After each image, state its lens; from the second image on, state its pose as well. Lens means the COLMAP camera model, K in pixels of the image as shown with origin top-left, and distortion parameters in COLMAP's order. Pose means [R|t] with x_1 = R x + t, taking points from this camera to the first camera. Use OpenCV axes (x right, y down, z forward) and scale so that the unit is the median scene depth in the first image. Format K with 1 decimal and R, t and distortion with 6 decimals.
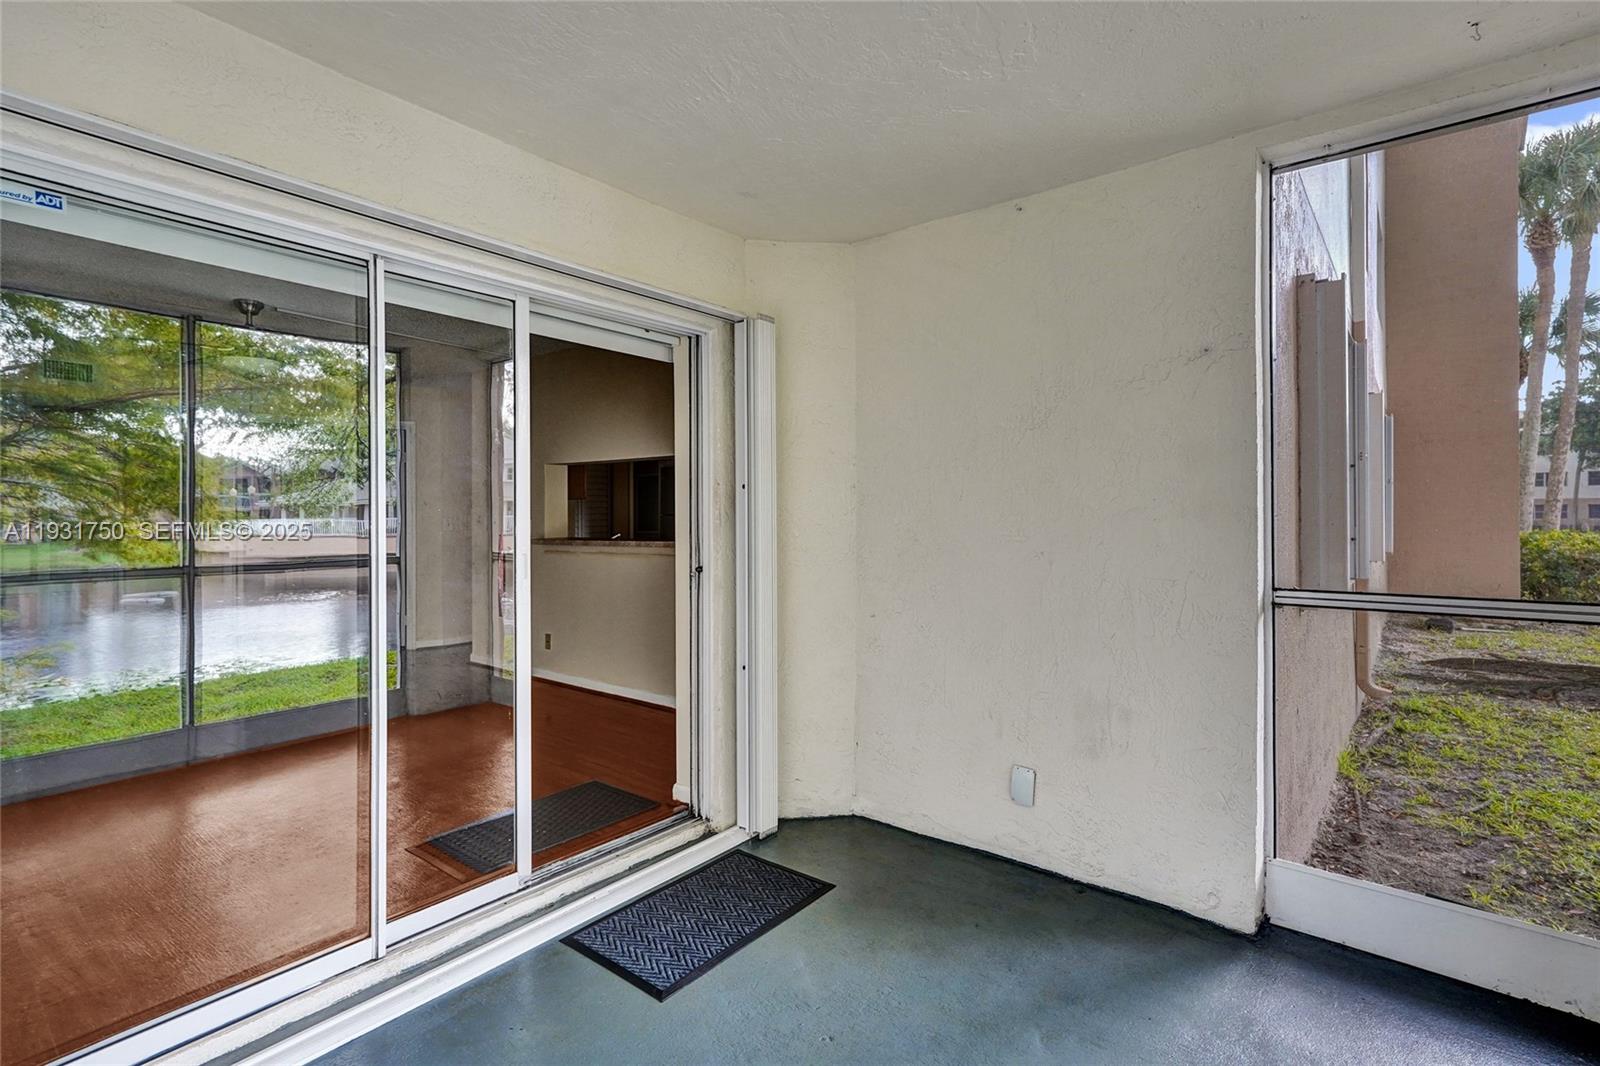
lens RADIAL K [[729.8, 0, 788.7], [0, 729.8, 524.4], [0, 0, 1]] dist [0.003831, 0.000111]
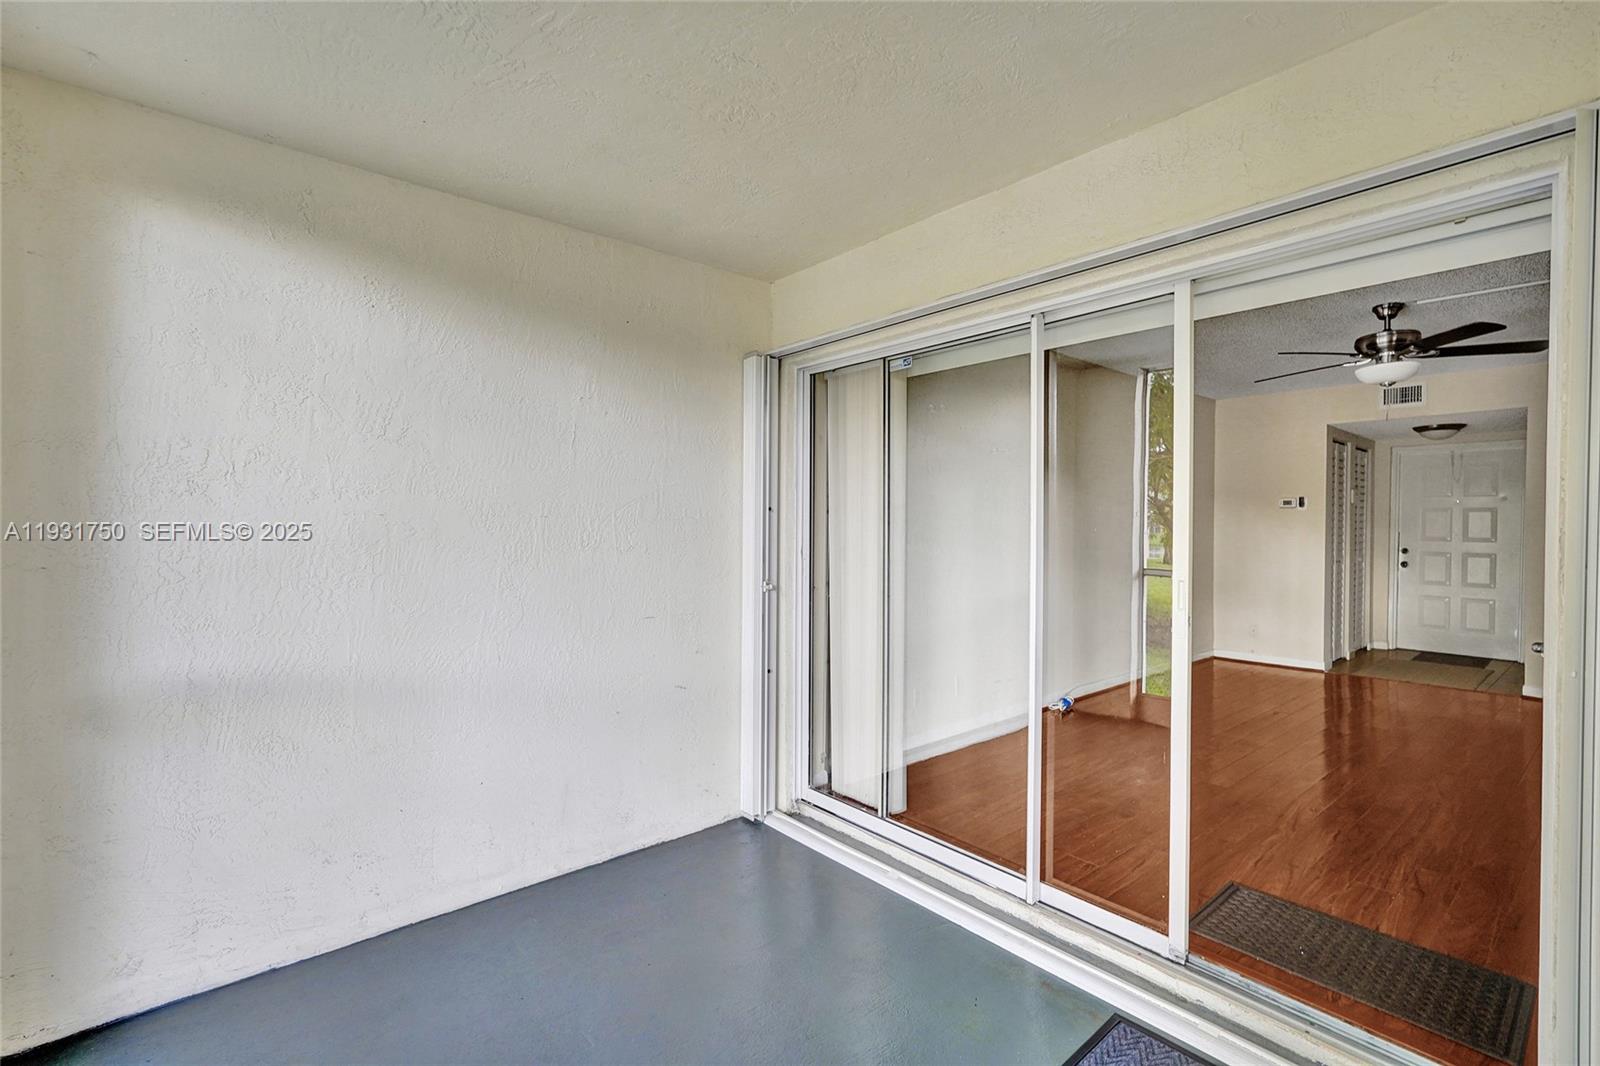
lens RADIAL K [[729.8, 0, 785.9], [0, 729.8, 532.4], [0, 0, 1]] dist [0.003831, 0.000111]
pose [[-0.184950, 0.012049, -0.982674, 0.584754], [-0.015116, 0.999772, 0.015103, -0.021258], [0.982632, 0.017647, -0.184725, 0.706029]]
